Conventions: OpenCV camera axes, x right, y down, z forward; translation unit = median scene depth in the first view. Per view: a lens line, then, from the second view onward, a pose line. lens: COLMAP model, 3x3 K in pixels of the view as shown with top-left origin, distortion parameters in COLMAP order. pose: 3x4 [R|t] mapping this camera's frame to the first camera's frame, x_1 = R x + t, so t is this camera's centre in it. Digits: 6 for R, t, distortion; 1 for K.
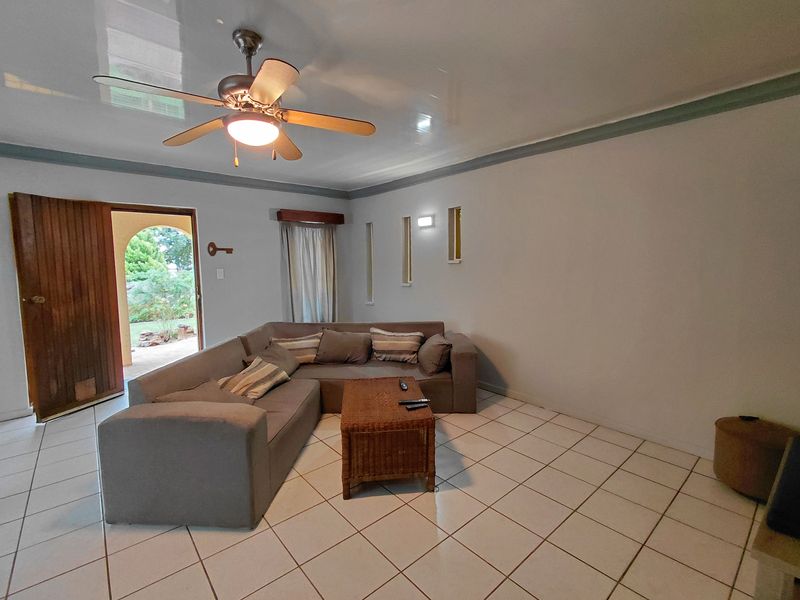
lens RADIAL K [[368.2, 0, 399.4], [0, 368.2, 296.6], [0, 0, 1]] dist [0.012718, 0.000120]
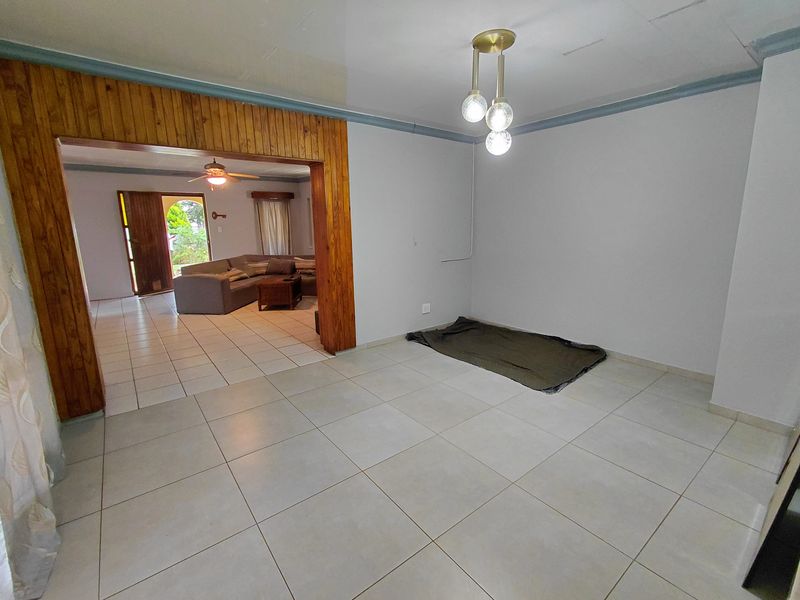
lens RADIAL K [[368.2, 0, 399.4], [0, 368.2, 296.6], [0, 0, 1]] dist [0.012718, 0.000120]
pose [[0.998657, 0.009301, -0.050977, 0.496211], [-0.003596, 0.993827, 0.110881, 0.063518], [0.051694, -0.110548, 0.992525, -0.799808]]
